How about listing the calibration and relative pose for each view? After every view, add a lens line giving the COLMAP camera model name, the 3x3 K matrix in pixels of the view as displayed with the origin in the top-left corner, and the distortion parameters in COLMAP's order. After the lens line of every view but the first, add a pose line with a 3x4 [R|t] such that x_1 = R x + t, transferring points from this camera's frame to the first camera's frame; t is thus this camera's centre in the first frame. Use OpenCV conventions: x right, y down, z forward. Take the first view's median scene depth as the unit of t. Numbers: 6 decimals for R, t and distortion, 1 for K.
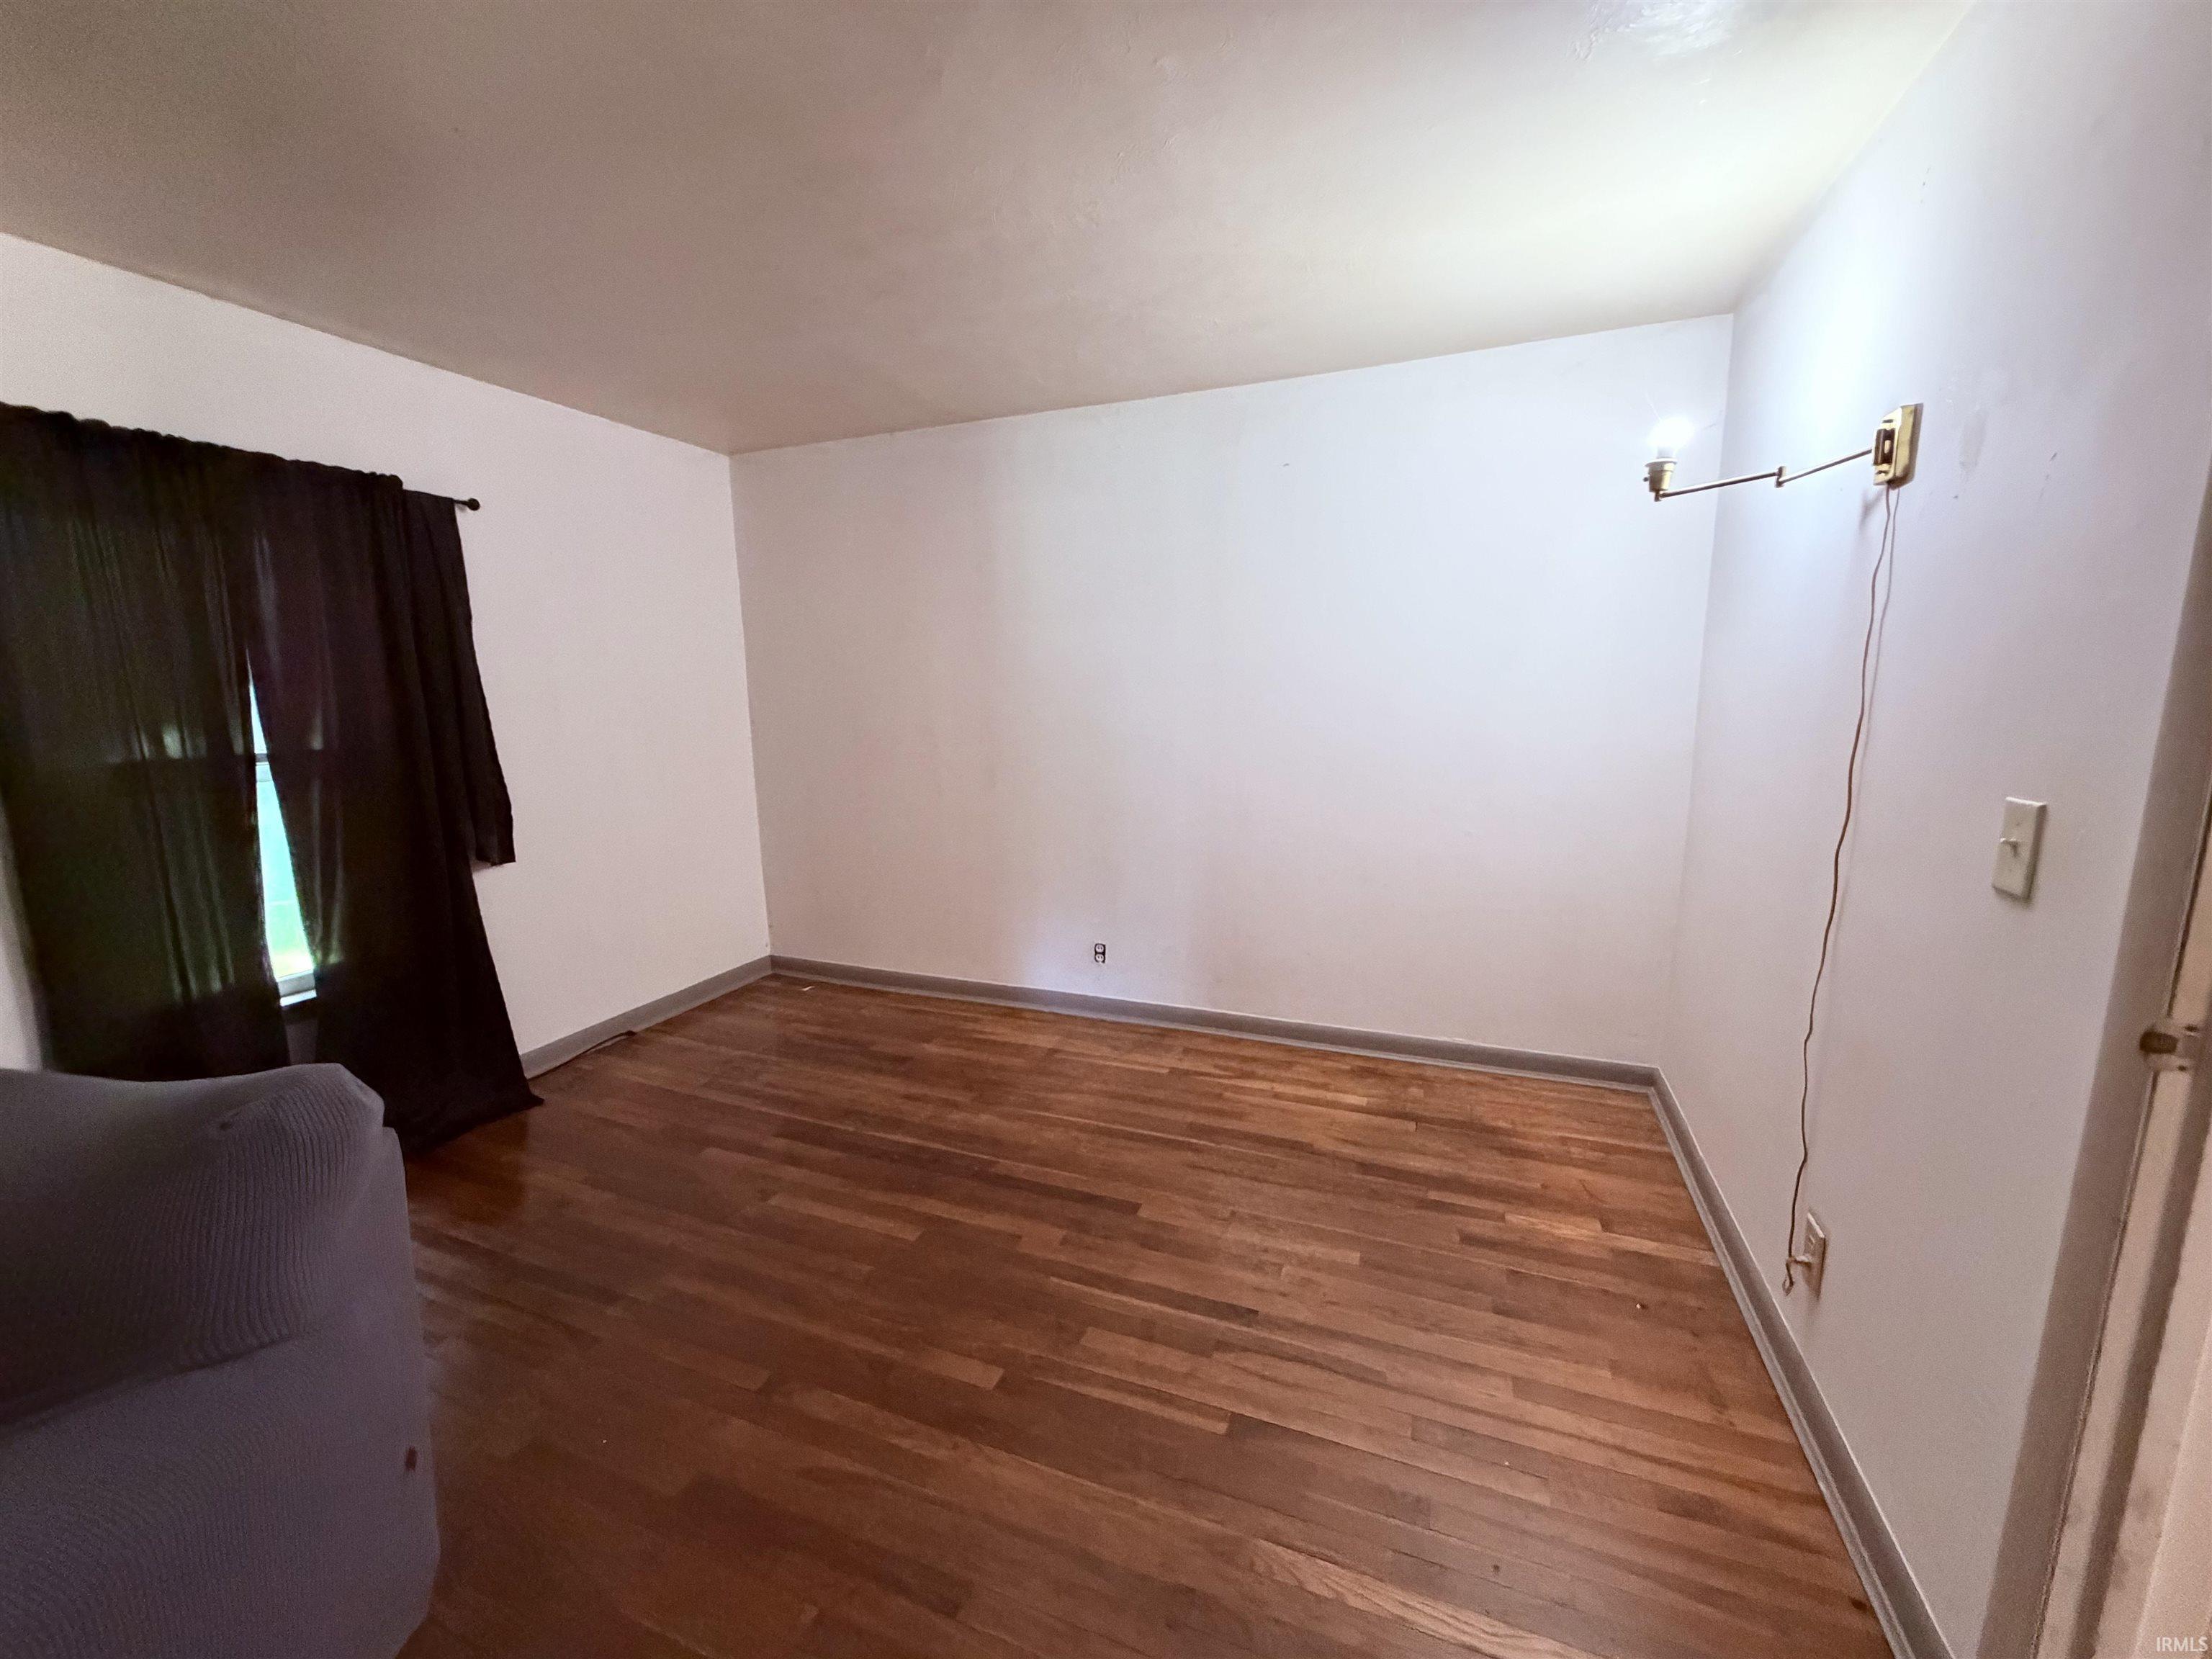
lens RADIAL K [[880.1, 0, 1099.5], [0, 880.1, 824.7], [0, 0, 1]] dist [-0.000221, 0.000076]
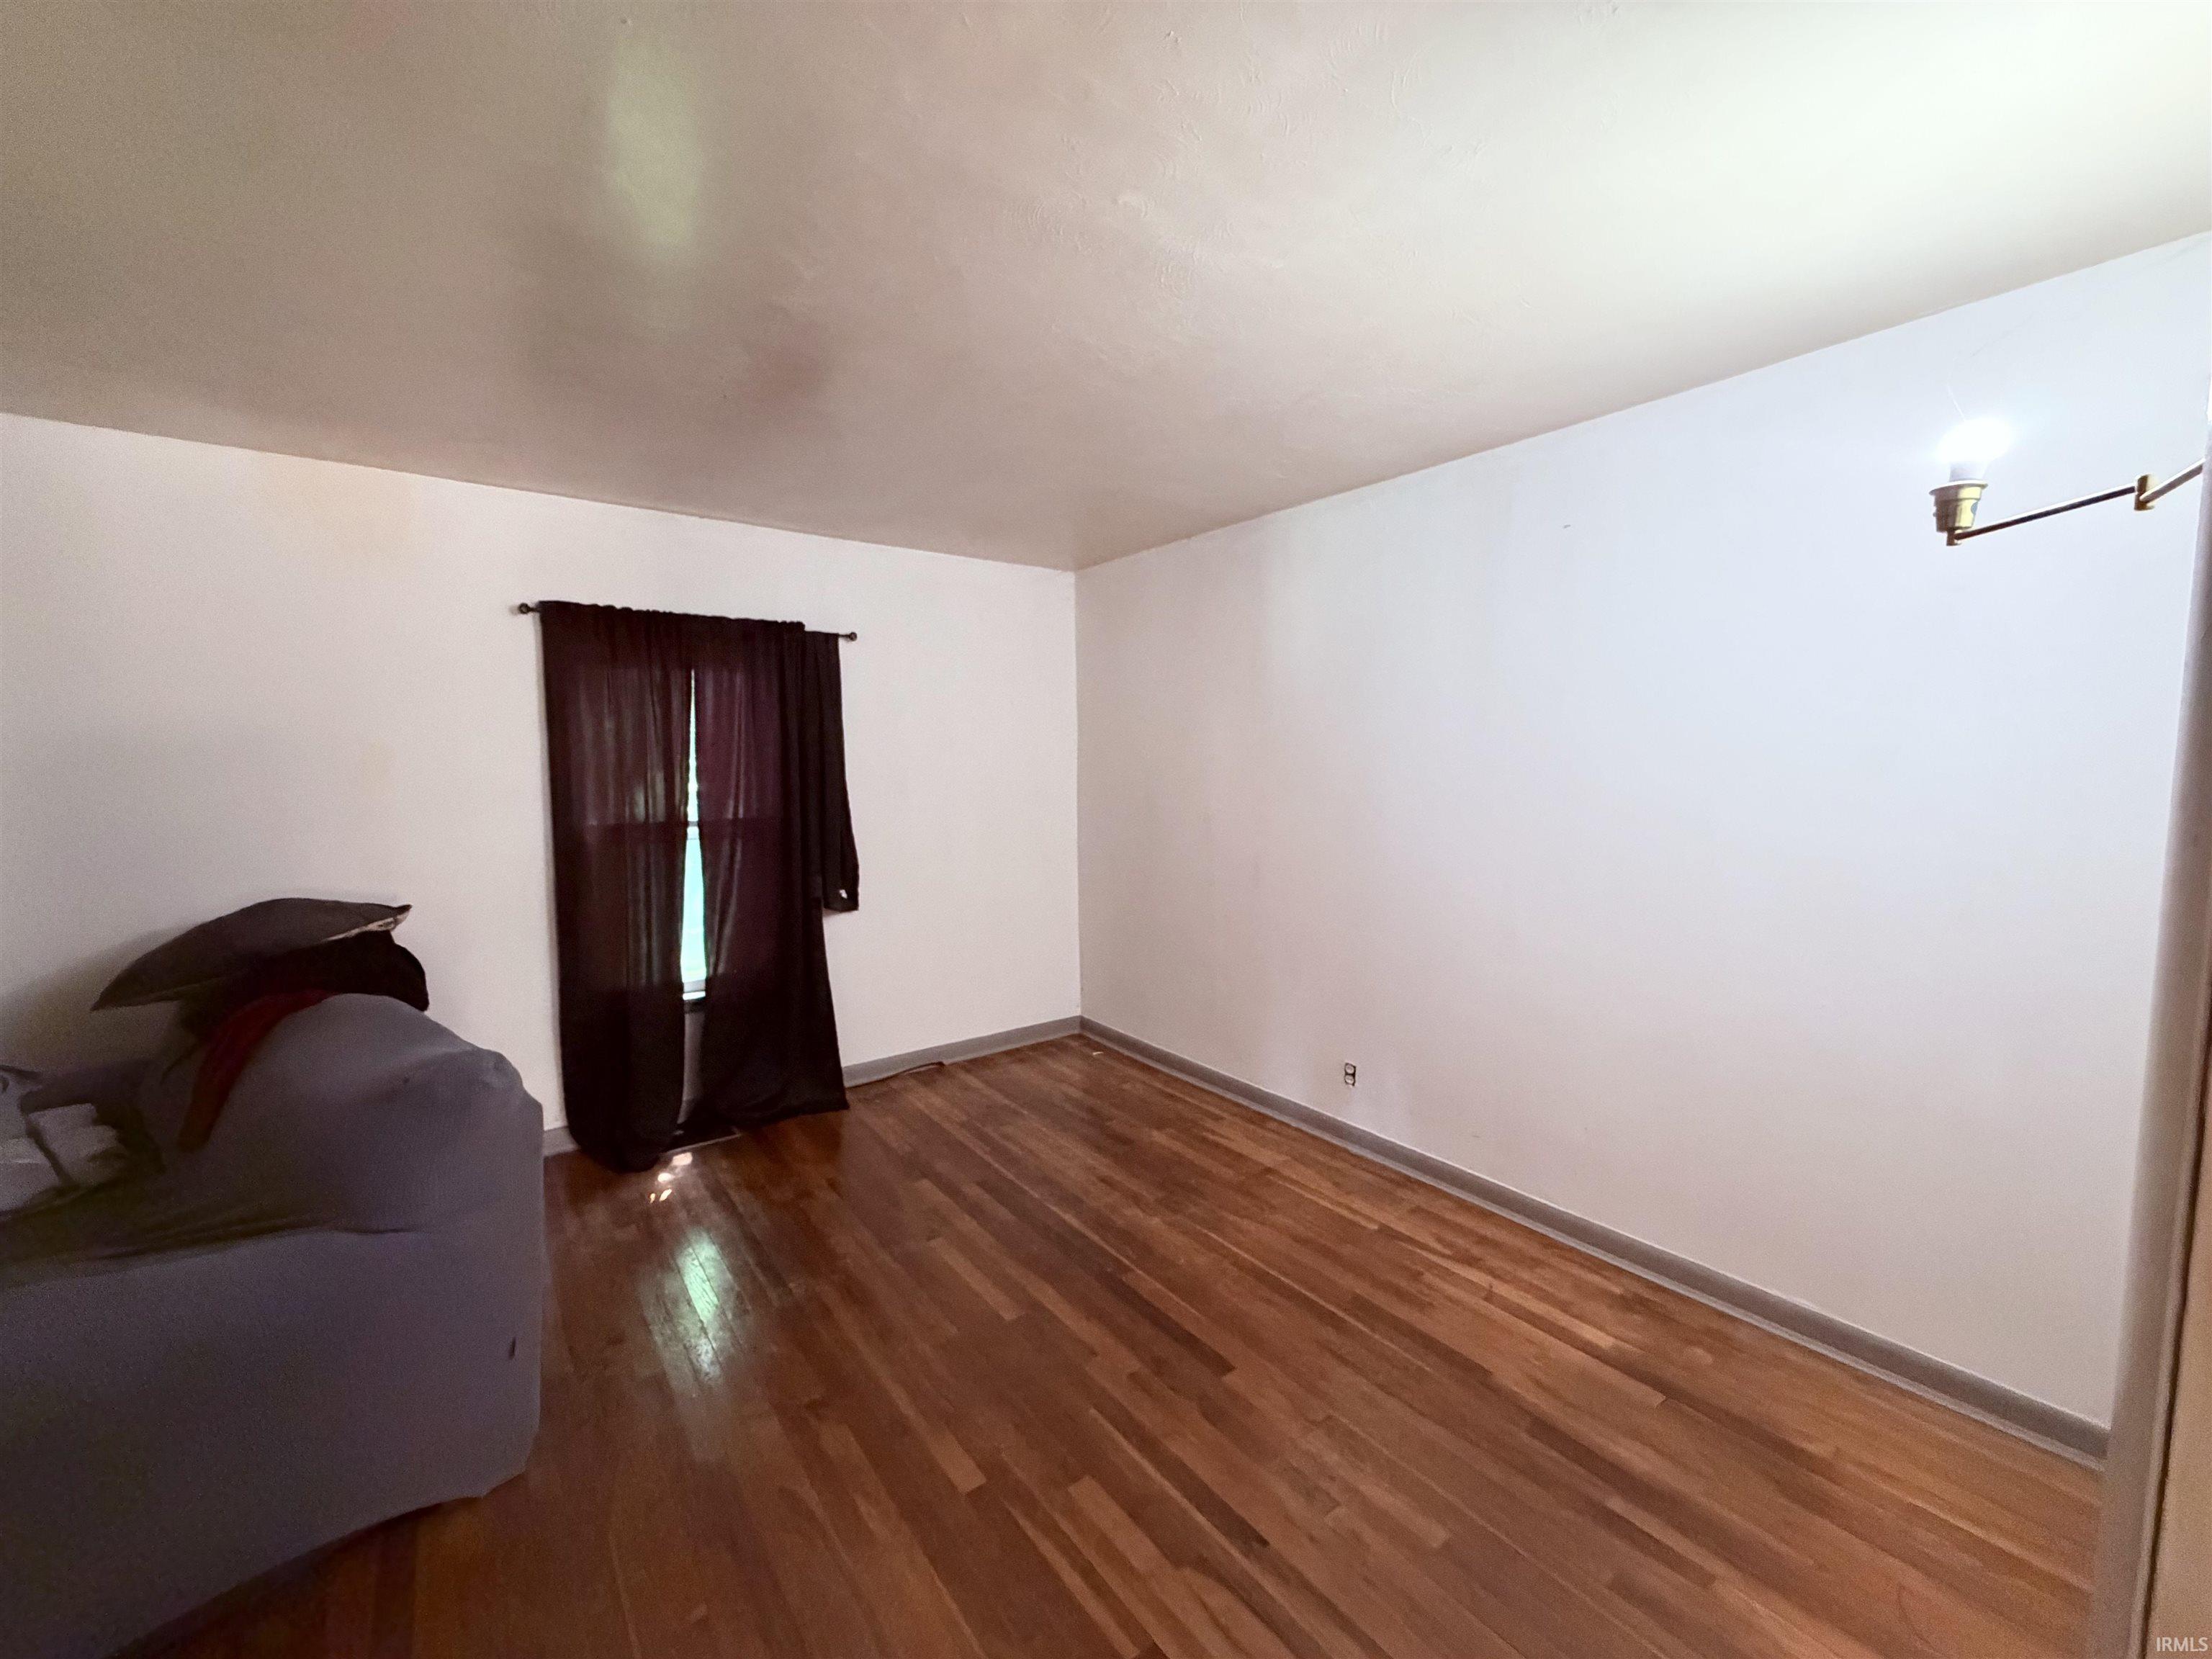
lens RADIAL K [[880.1, 0, 1093.1], [0, 880.1, 825.8], [0, 0, 1]] dist [-0.000221, 0.000076]
pose [[0.852064, 0.049395, -0.521101, 0.320803], [-0.089095, 0.994696, -0.051395, -0.051466], [0.515799, 0.090219, 0.851946, 0.099169]]
